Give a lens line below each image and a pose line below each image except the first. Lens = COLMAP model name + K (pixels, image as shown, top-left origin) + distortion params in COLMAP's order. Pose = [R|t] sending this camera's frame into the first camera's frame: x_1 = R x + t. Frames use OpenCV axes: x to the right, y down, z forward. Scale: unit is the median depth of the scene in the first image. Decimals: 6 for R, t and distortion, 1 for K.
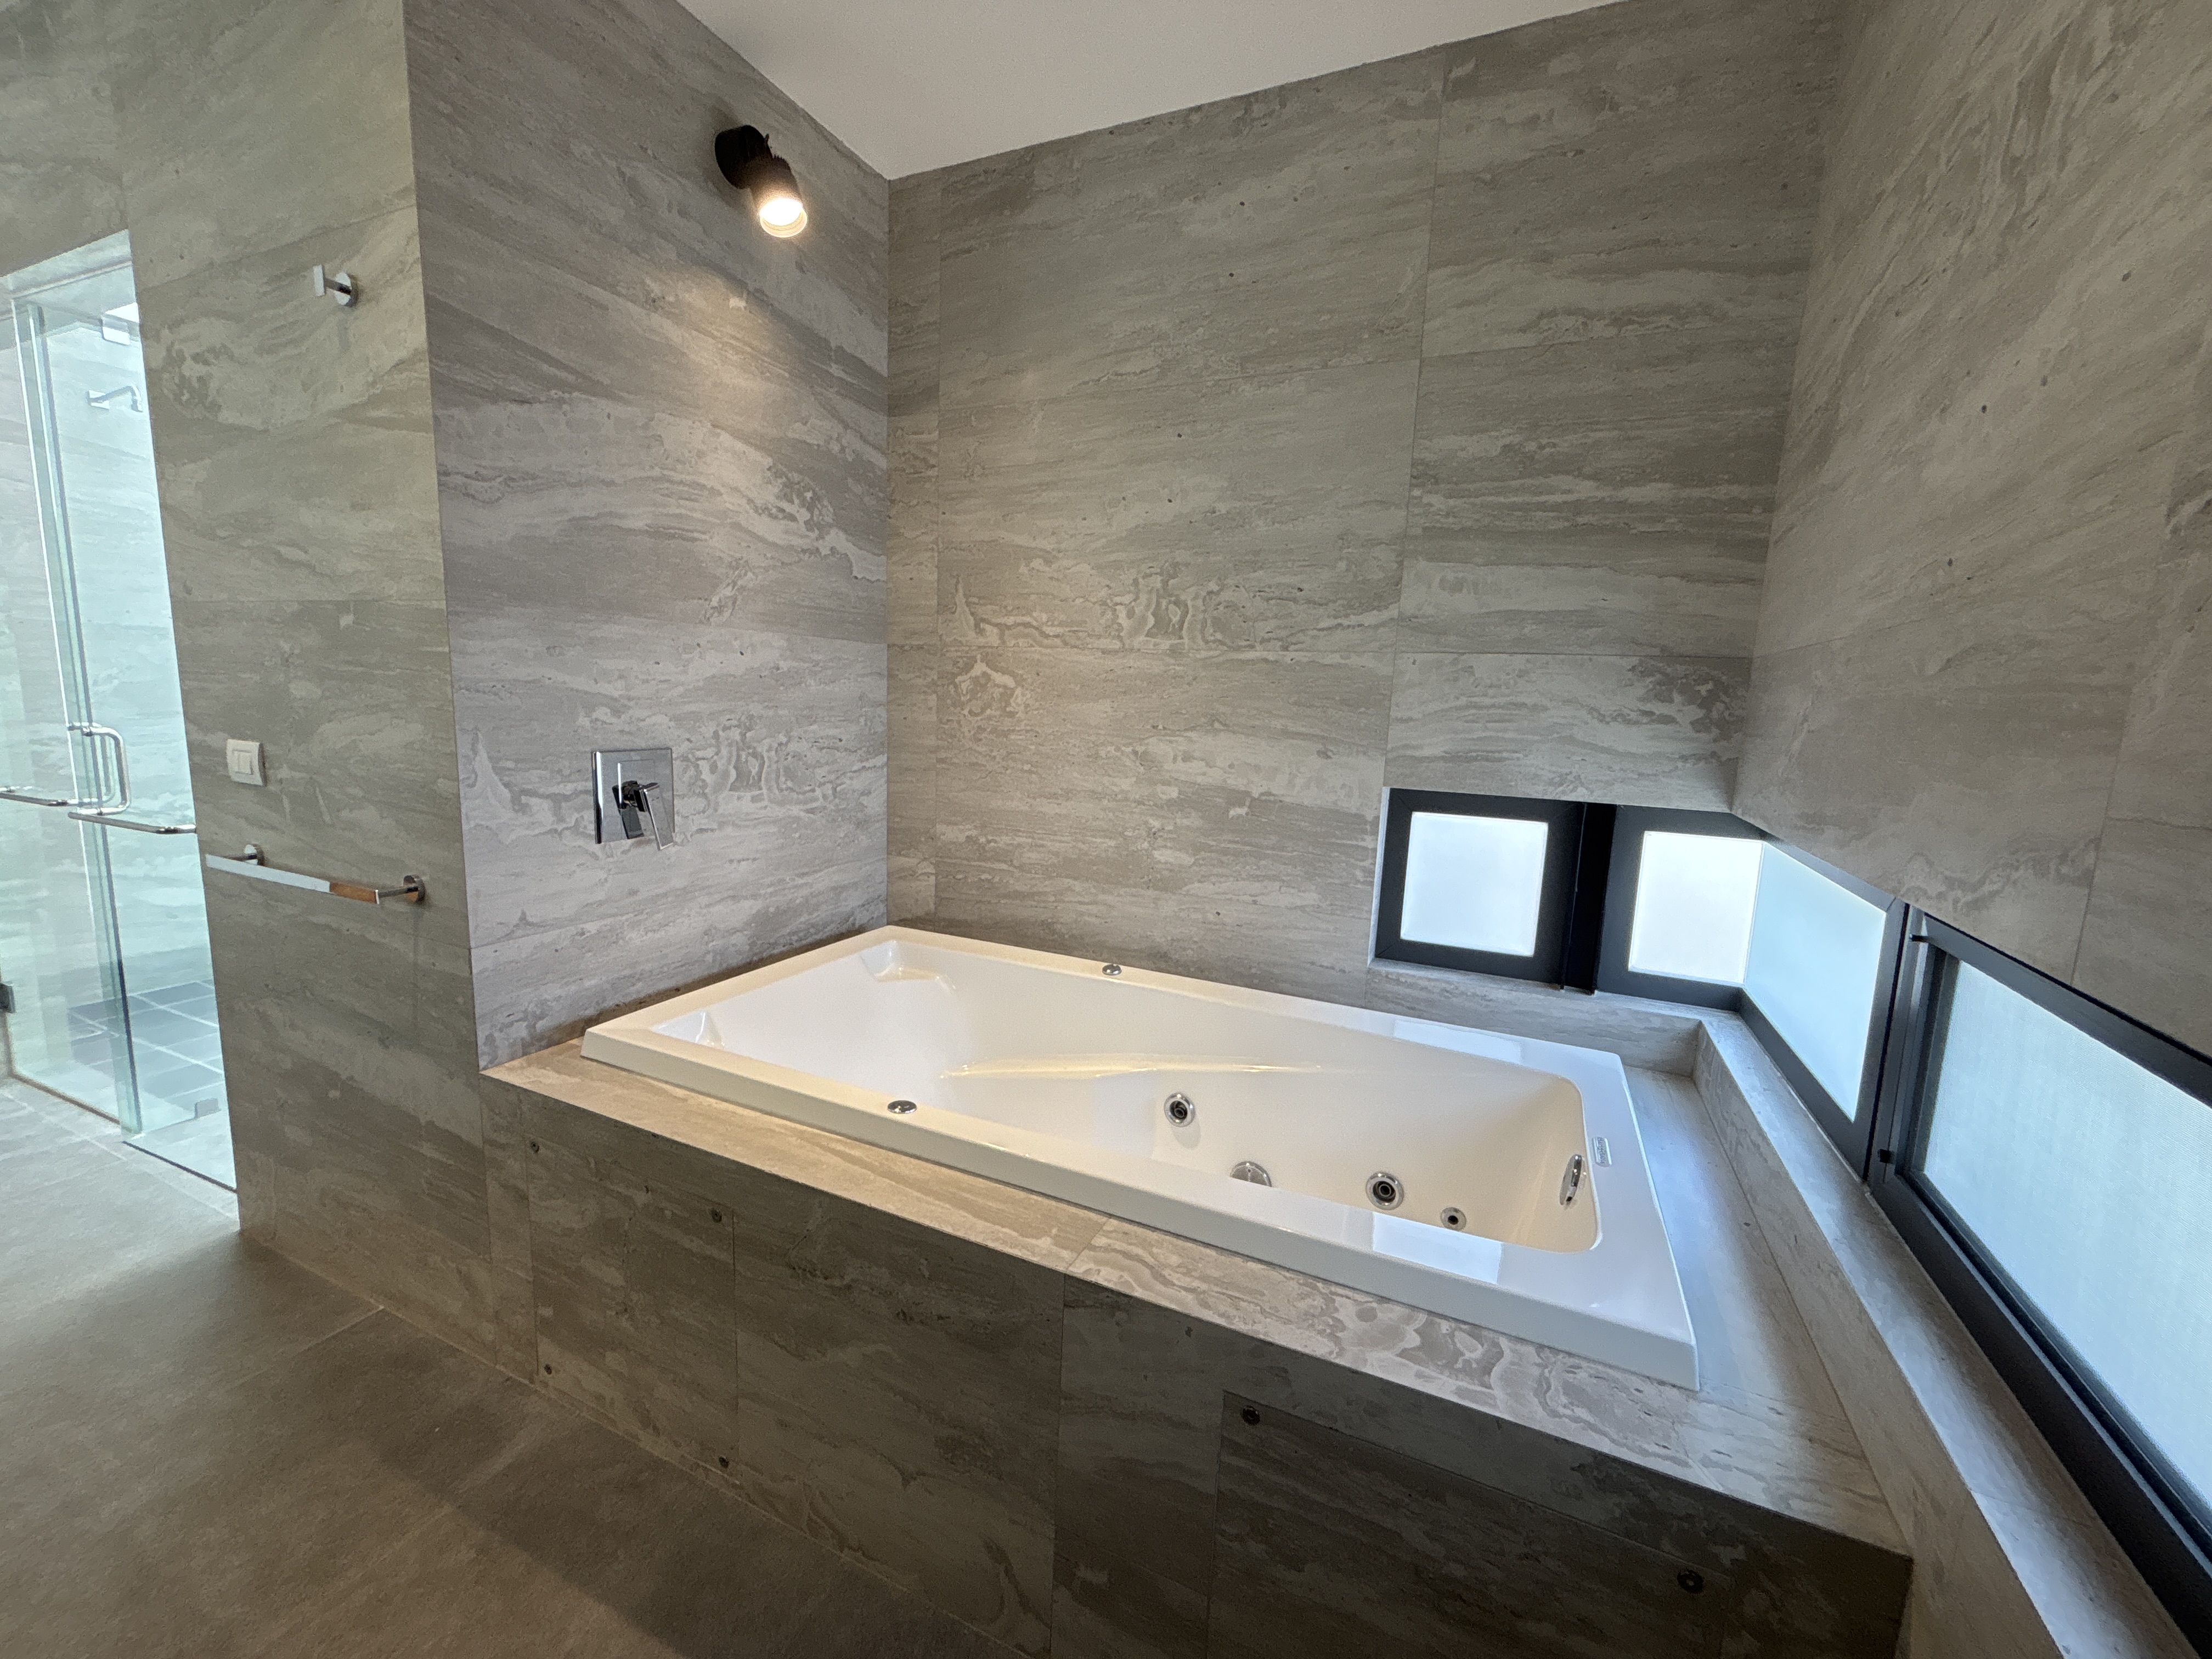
lens RADIAL K [[899.3, 0, 1106.0], [0, 899.3, 829.5], [0, 0, 1]] dist [0.001665, 0.000132]
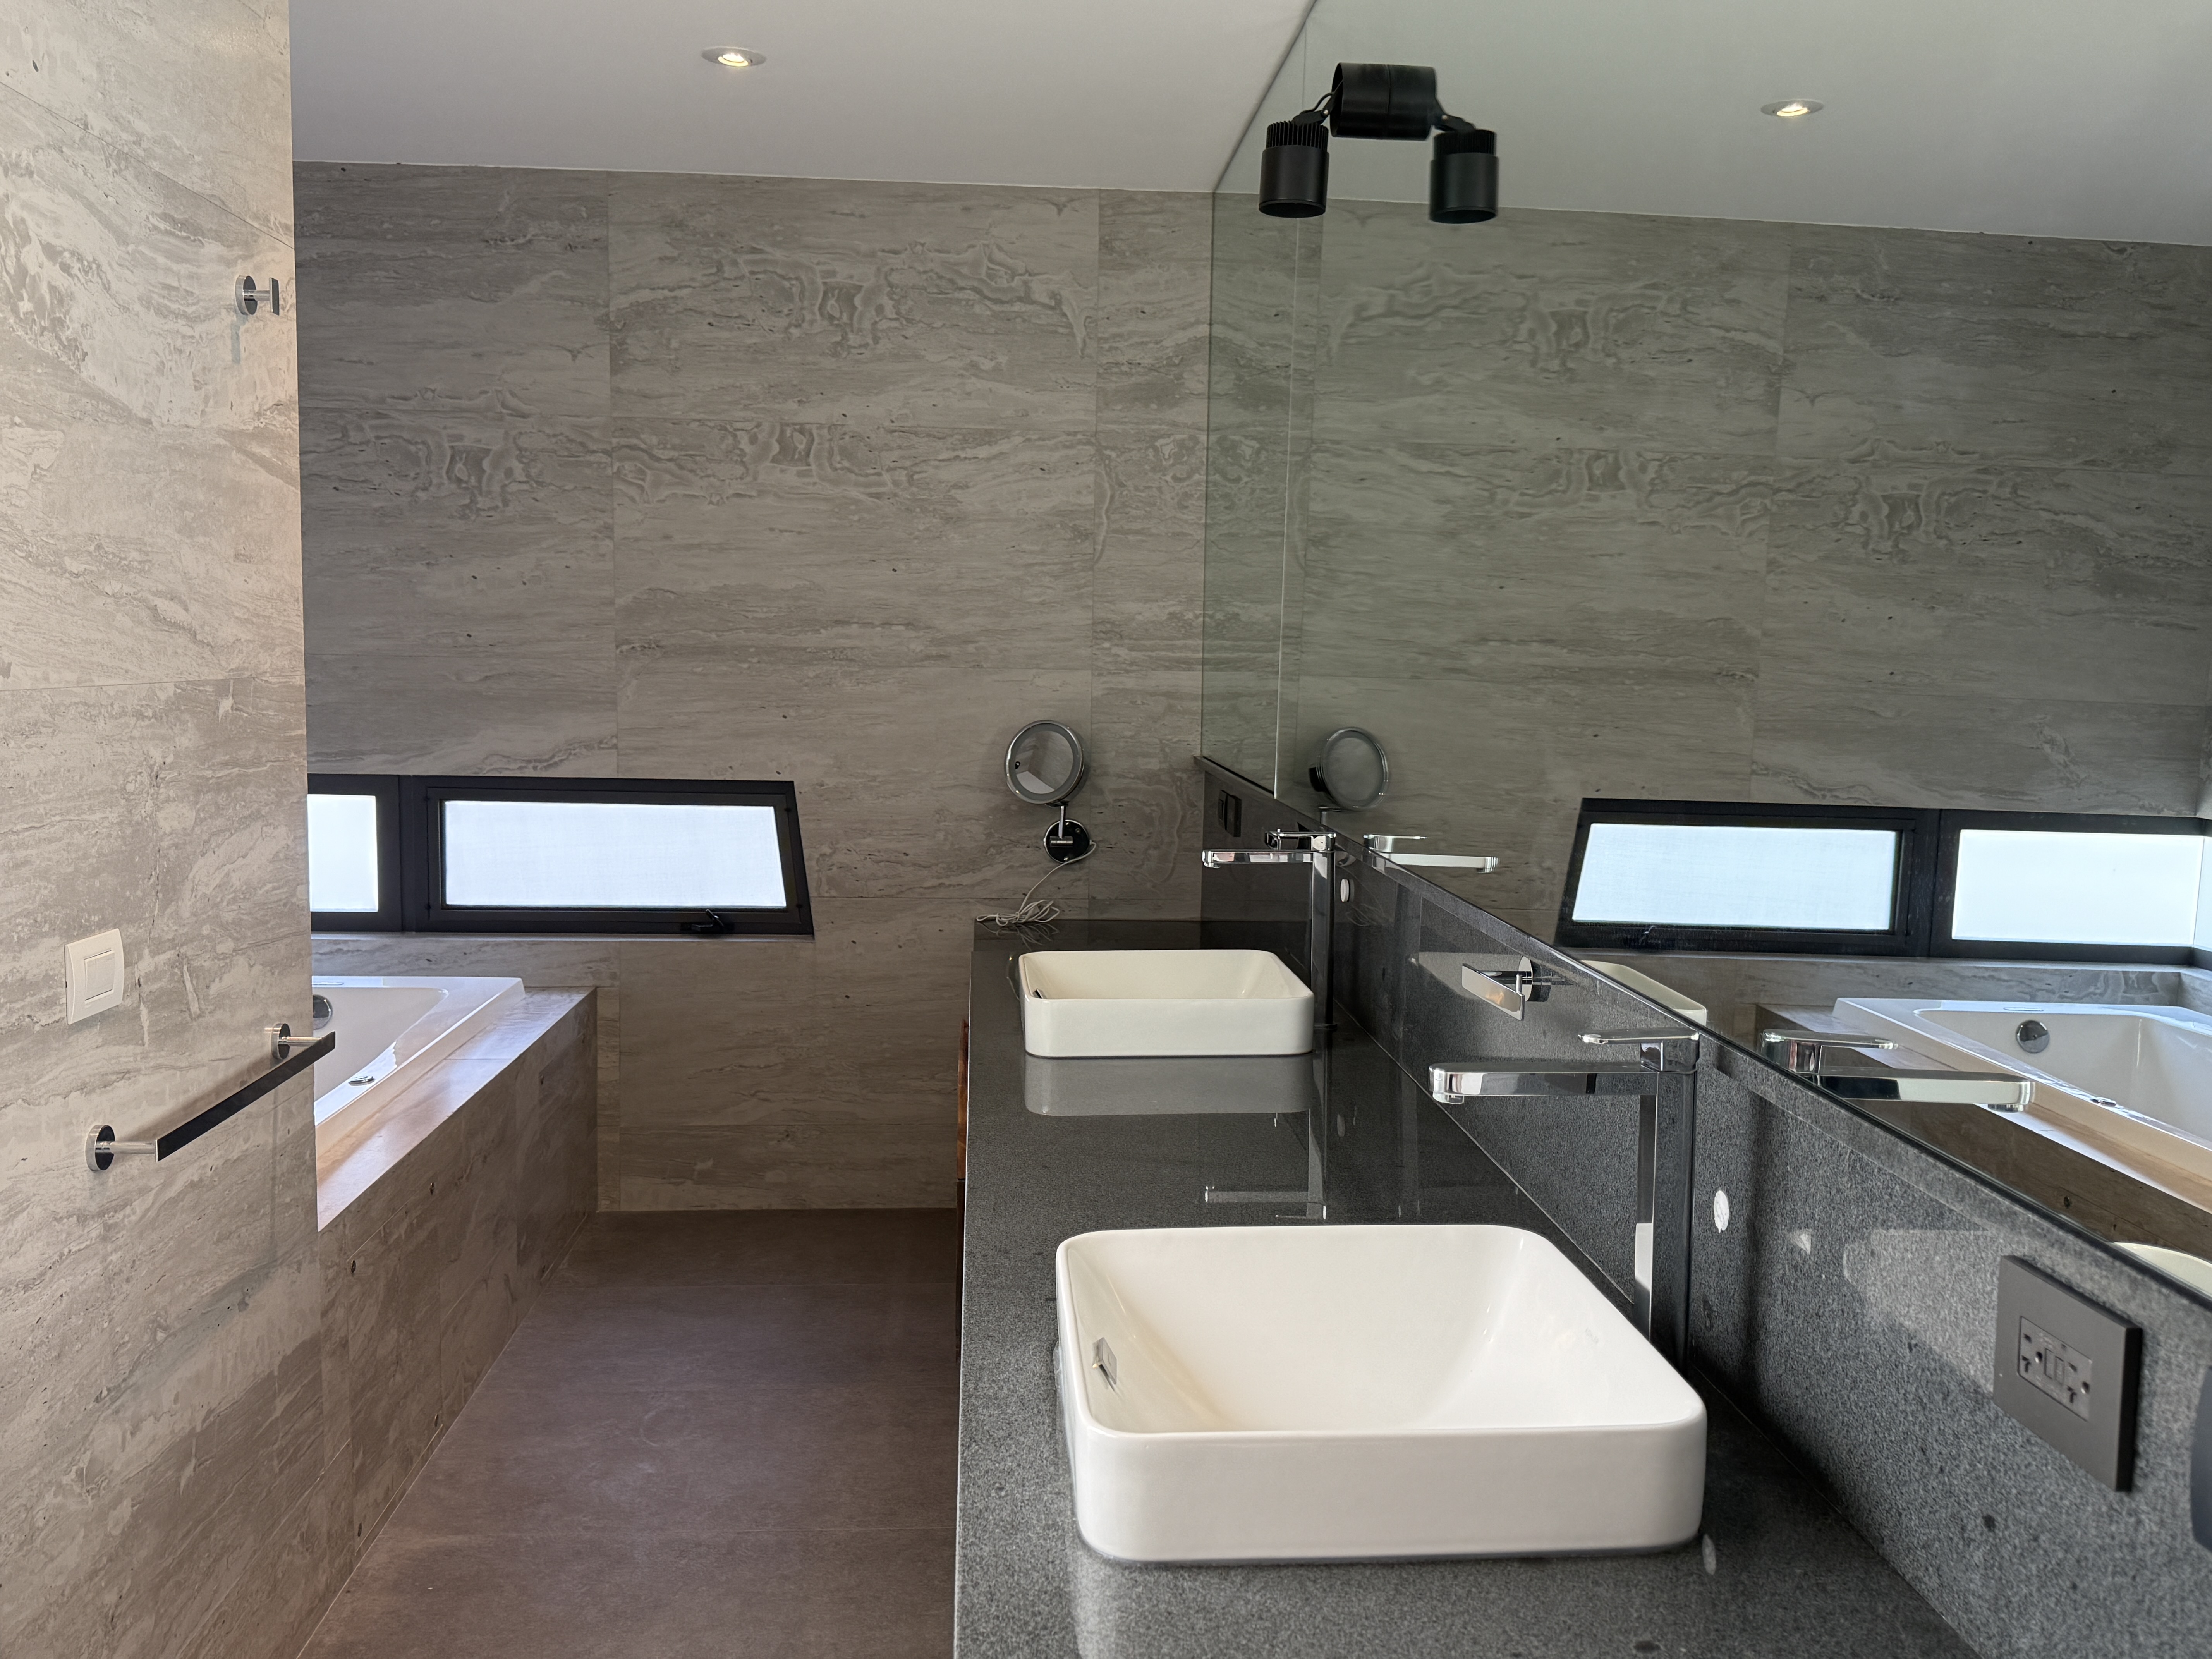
lens RADIAL K [[1597.4, 0, 1106.0], [0, 1597.4, 829.5], [0, 0, 1]] dist [0.114541, -0.160047]
pose [[-0.490715, -0.141488, 0.859756, -2.276285], [0.095252, 0.972103, 0.214342, -0.341555], [-0.866098, 0.187074, -0.463549, 0.992723]]
